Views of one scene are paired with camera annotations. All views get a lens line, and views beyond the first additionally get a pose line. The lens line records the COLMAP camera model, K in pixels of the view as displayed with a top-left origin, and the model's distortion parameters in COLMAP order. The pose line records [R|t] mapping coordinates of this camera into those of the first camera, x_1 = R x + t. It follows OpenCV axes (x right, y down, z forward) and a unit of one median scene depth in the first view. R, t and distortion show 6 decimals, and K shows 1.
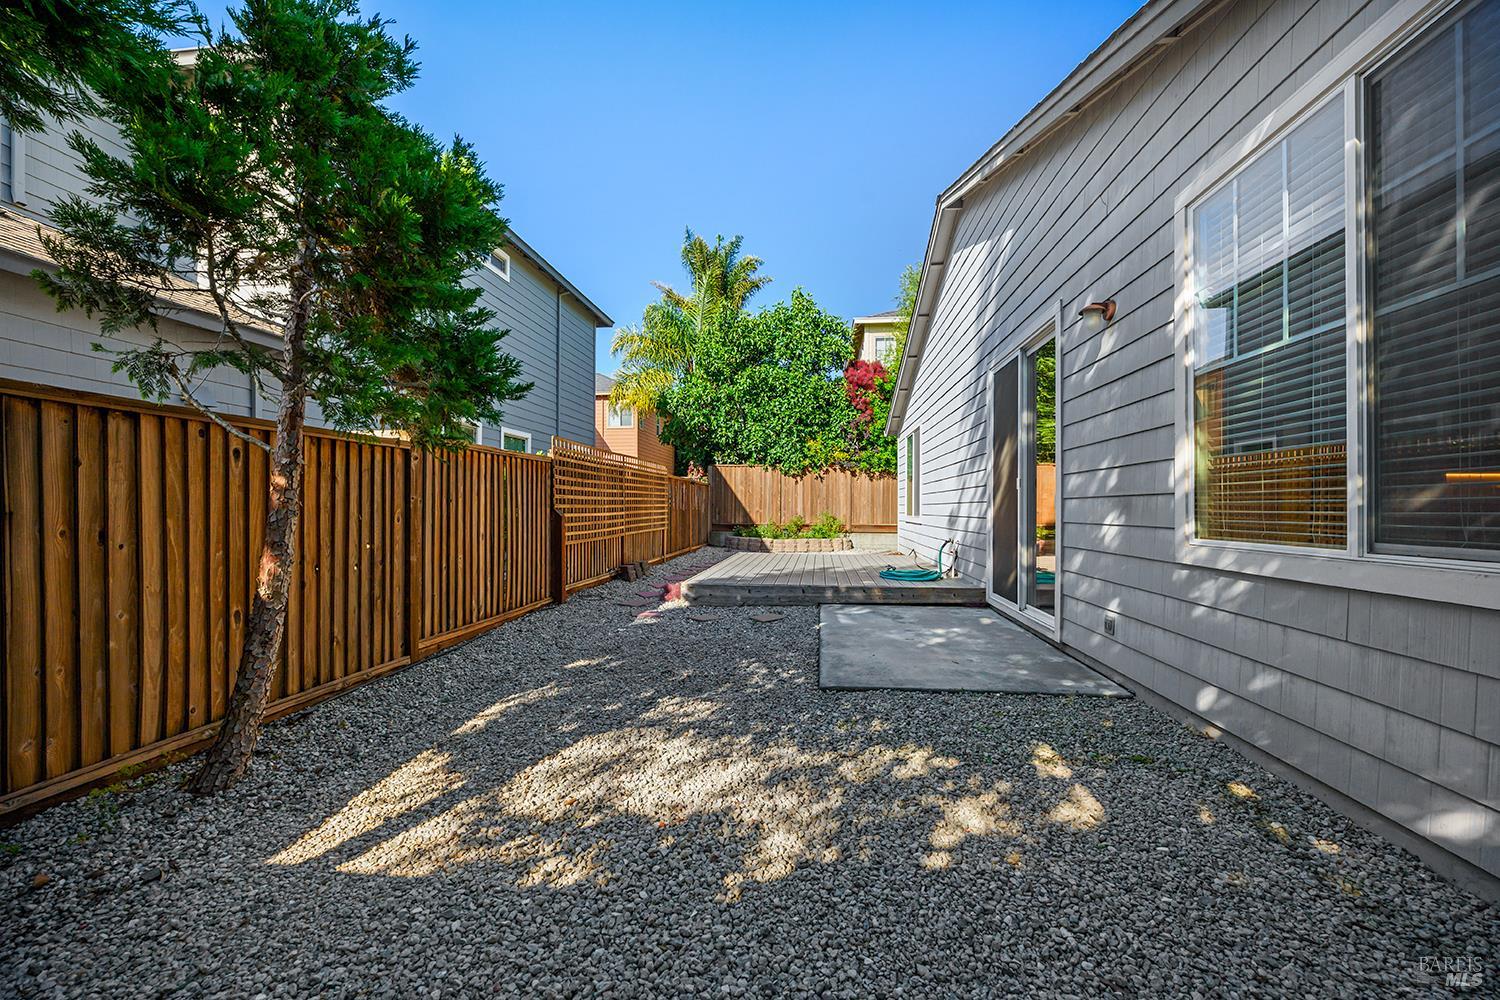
lens RADIAL K [[610.2, 0, 784.7], [0, 610.2, 508.3], [0, 0, 1]] dist [-0.003395, -0.000244]
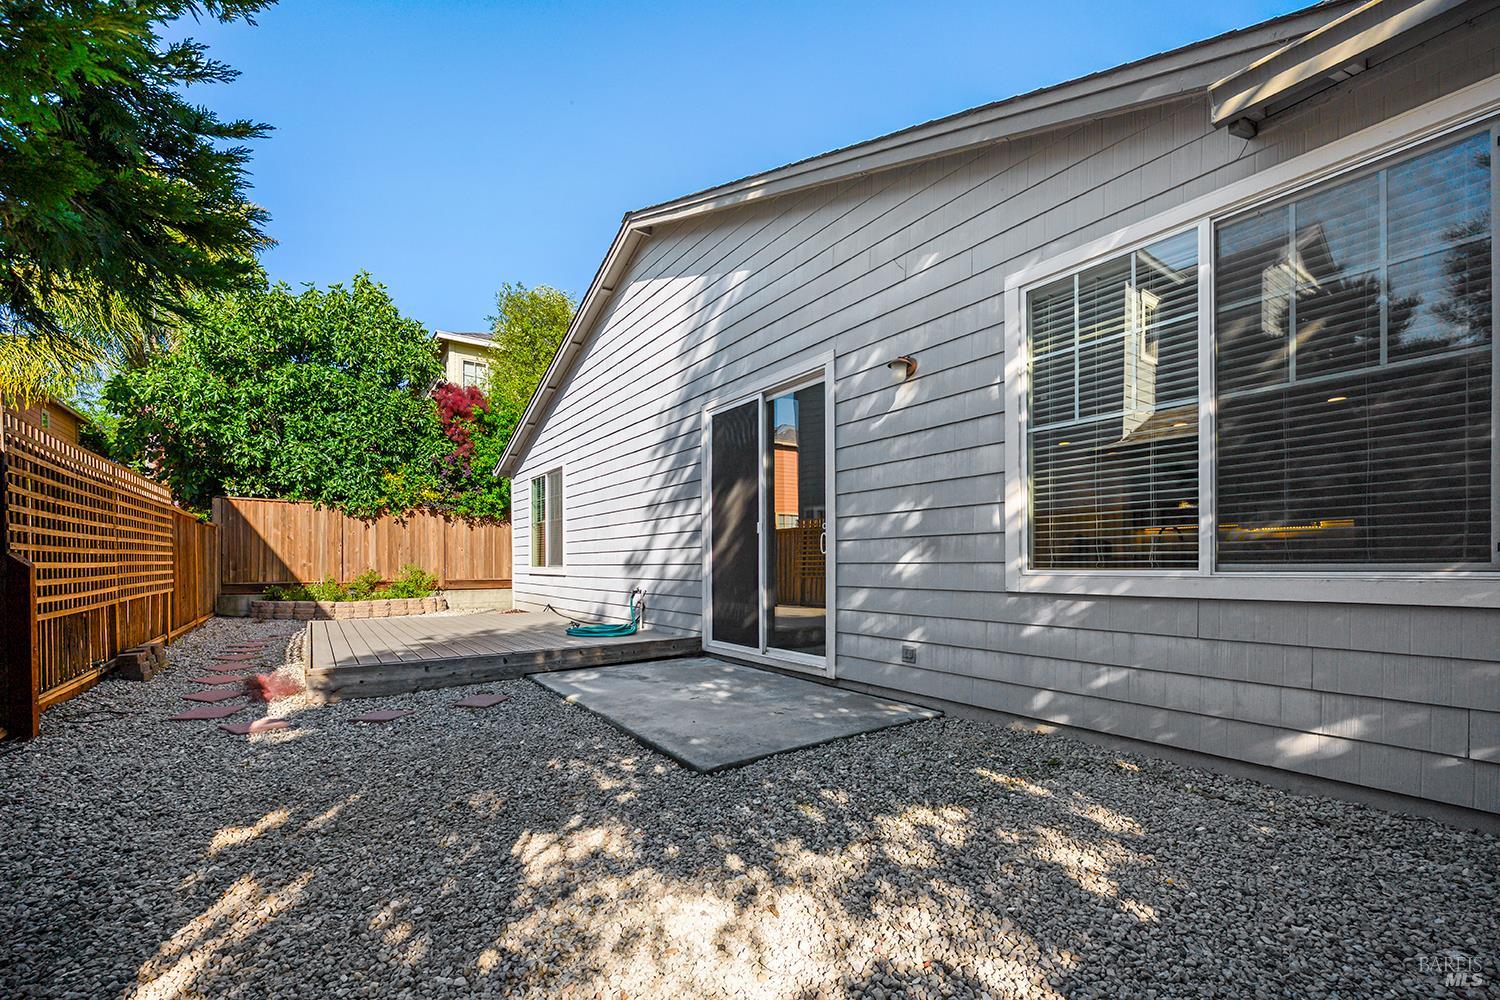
lens RADIAL K [[610.2, 0, 764.2], [0, 610.2, 567.2], [0, 0, 1]] dist [-0.003395, -0.000244]
pose [[0.753360, -0.011302, 0.657511, -0.329019], [0.008492, 0.999936, 0.007459, 0.021109], [-0.657554, -0.000036, 0.753408, 0.294314]]
